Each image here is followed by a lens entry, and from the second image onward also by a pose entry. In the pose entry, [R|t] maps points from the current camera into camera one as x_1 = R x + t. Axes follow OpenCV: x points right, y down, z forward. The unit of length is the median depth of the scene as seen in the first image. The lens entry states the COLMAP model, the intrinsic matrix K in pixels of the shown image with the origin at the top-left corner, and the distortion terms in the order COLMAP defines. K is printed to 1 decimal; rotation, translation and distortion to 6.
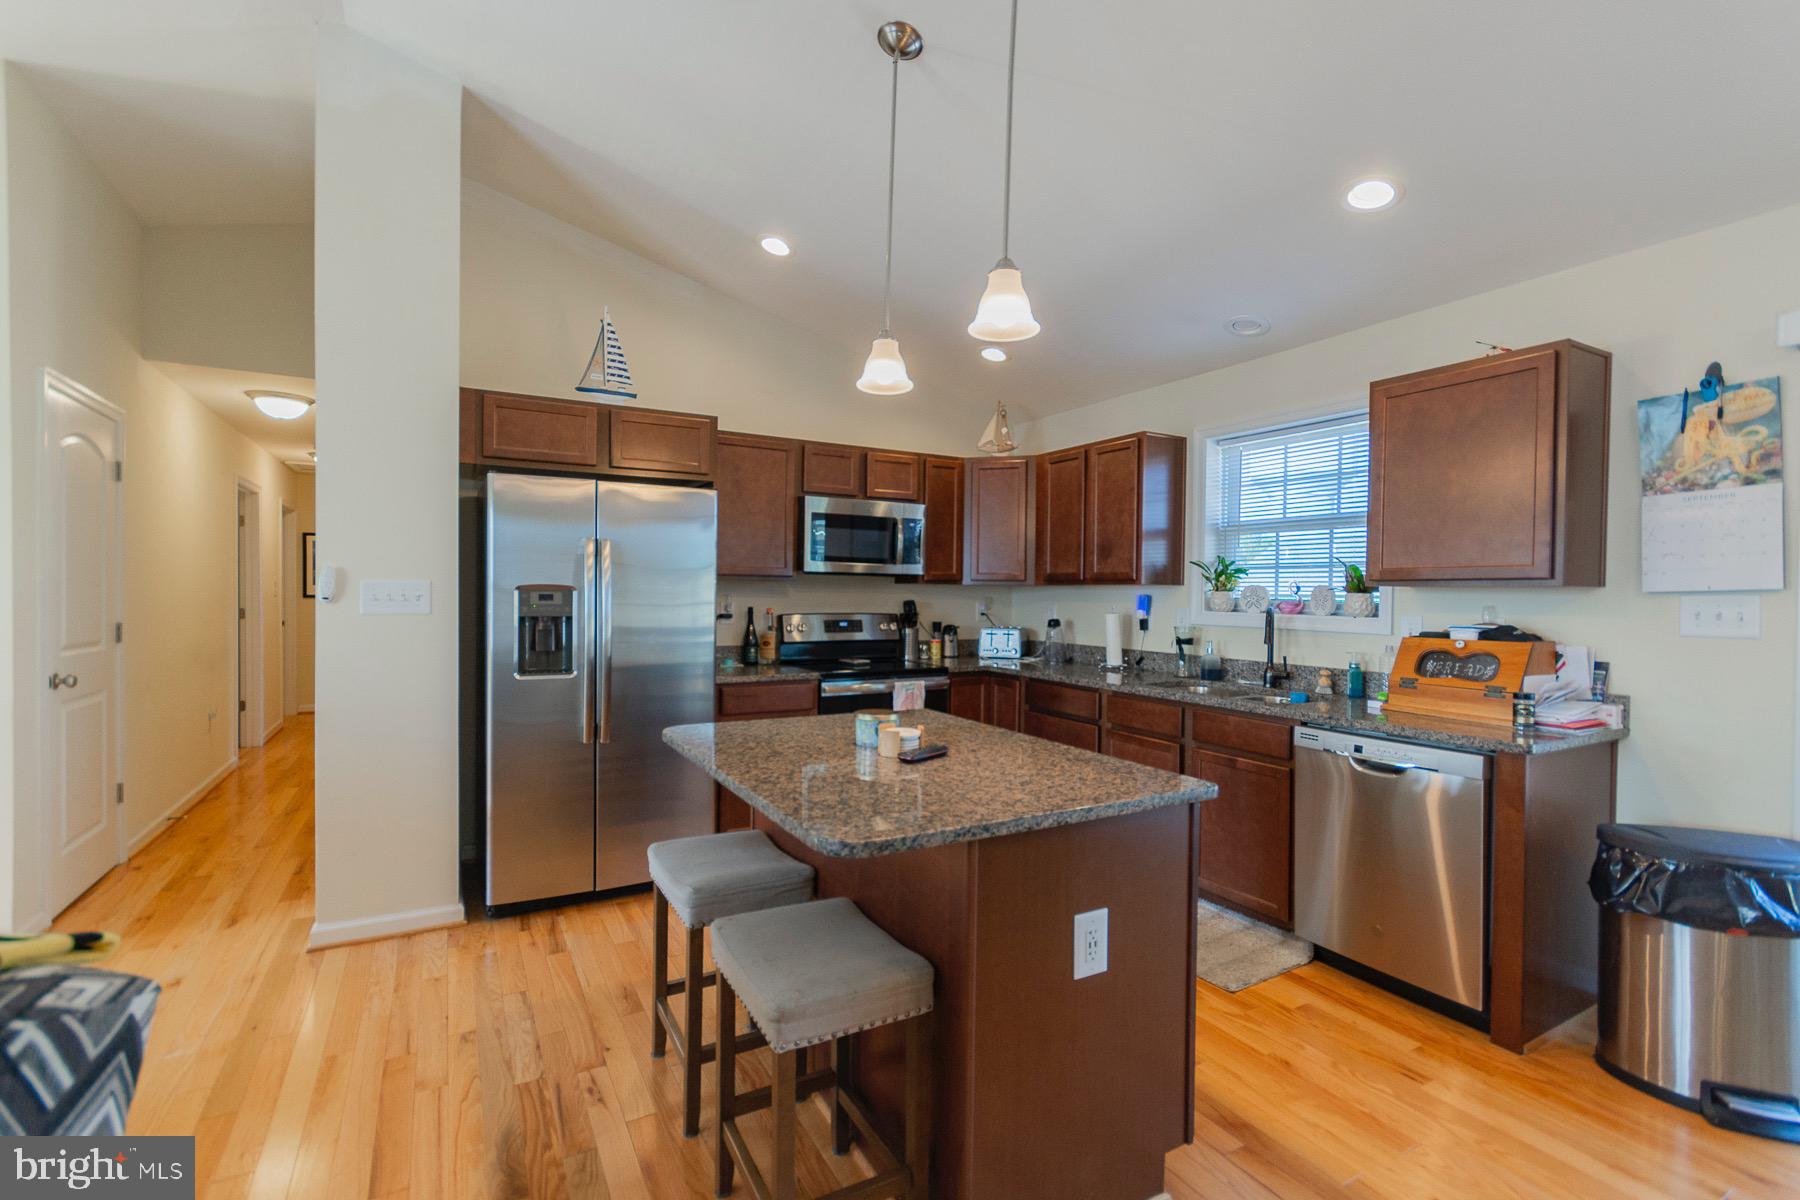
lens RADIAL K [[800.5, 0, 899.5], [0, 800.5, 604.5], [0, 0, 1]] dist [0.008042, 0.000004]
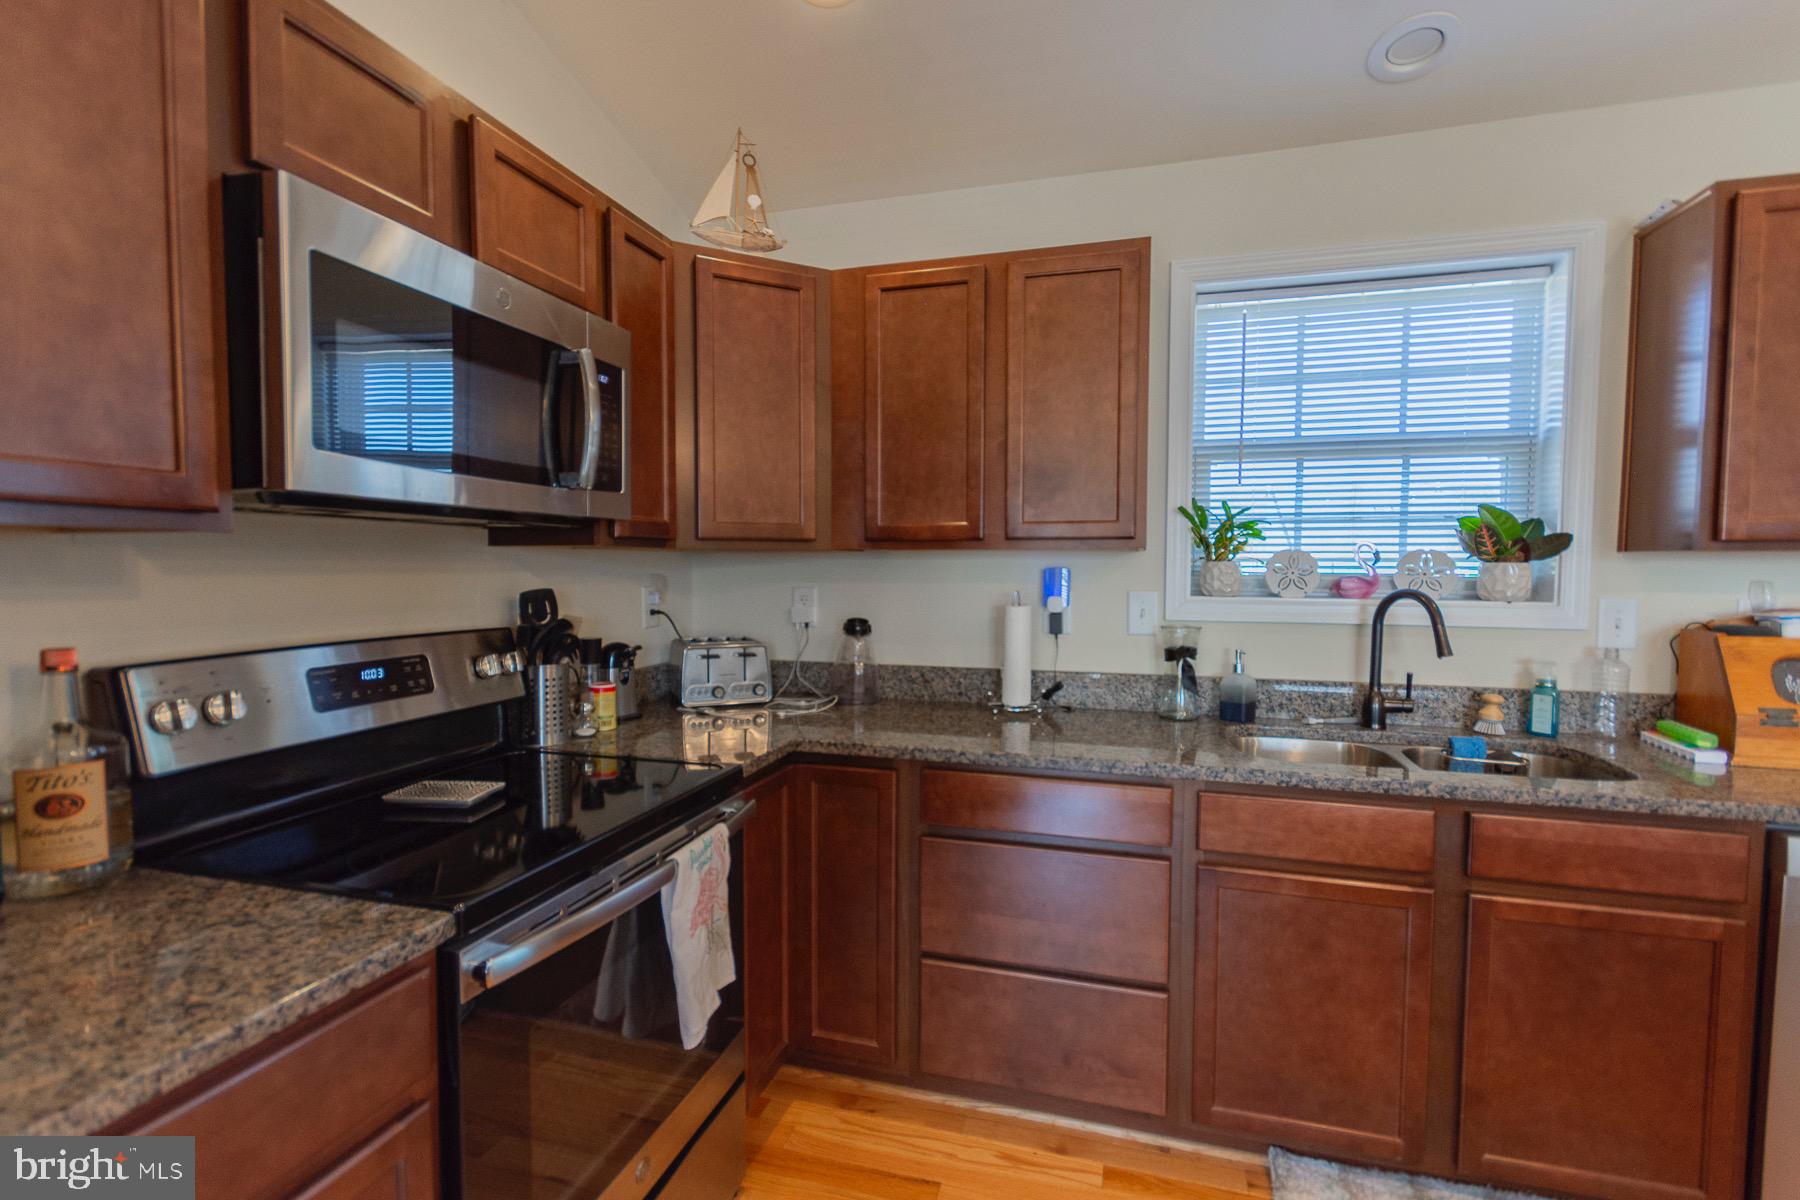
lens RADIAL K [[836.4, 0, 899.9], [0, 836.4, 605.7], [0, 0, 1]] dist [0.012340, 0.000276]
pose [[0.714035, -0.045391, 0.698637, -0.186759], [0.017565, 0.998743, 0.046937, -0.017390], [-0.699890, -0.021243, 0.713935, 0.773336]]
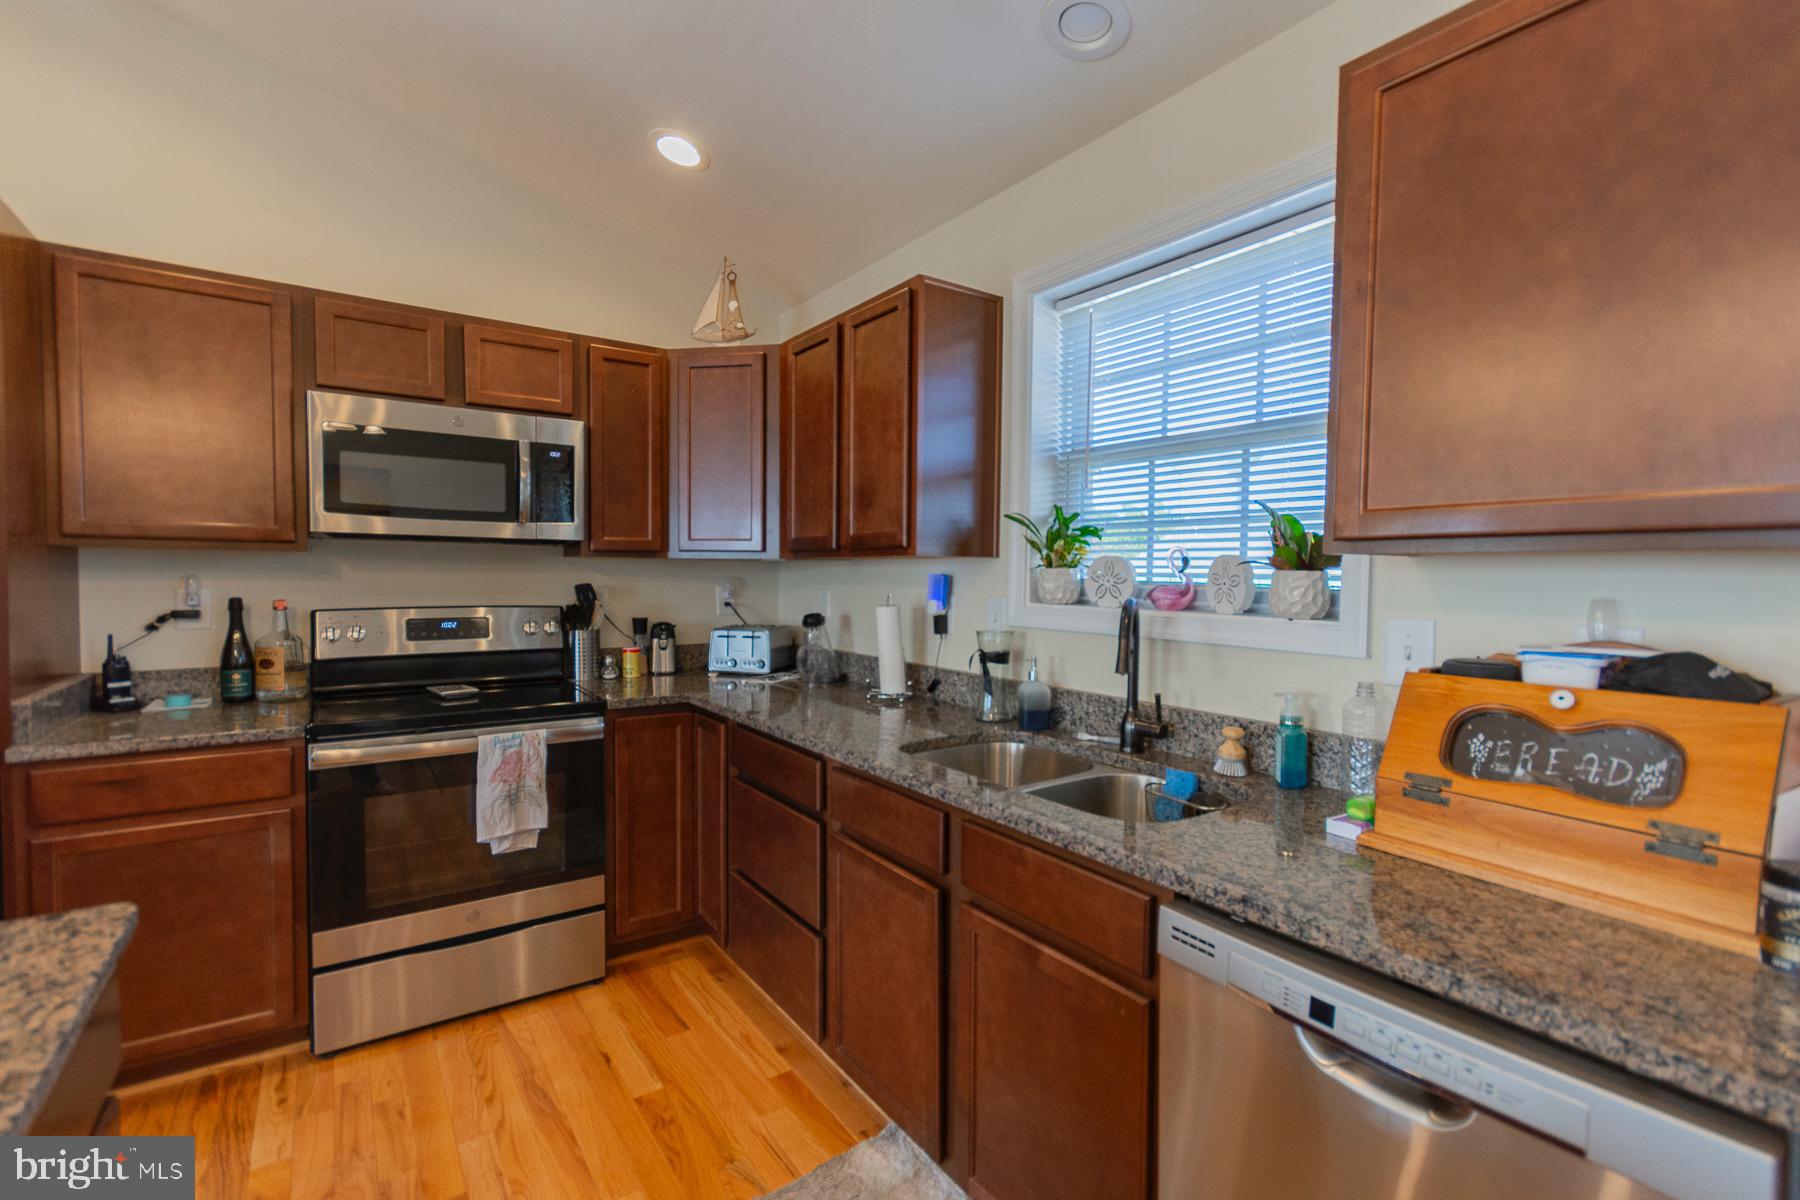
lens RADIAL K [[807.2, 0, 896.5], [0, 807.2, 602.6], [0, 0, 1]] dist [0.006608, -0.000517]
pose [[0.995577, -0.004968, 0.093818, 0.249226], [0.002761, 0.999717, 0.023641, -0.006107], [-0.093909, -0.023277, 0.995309, 0.471472]]
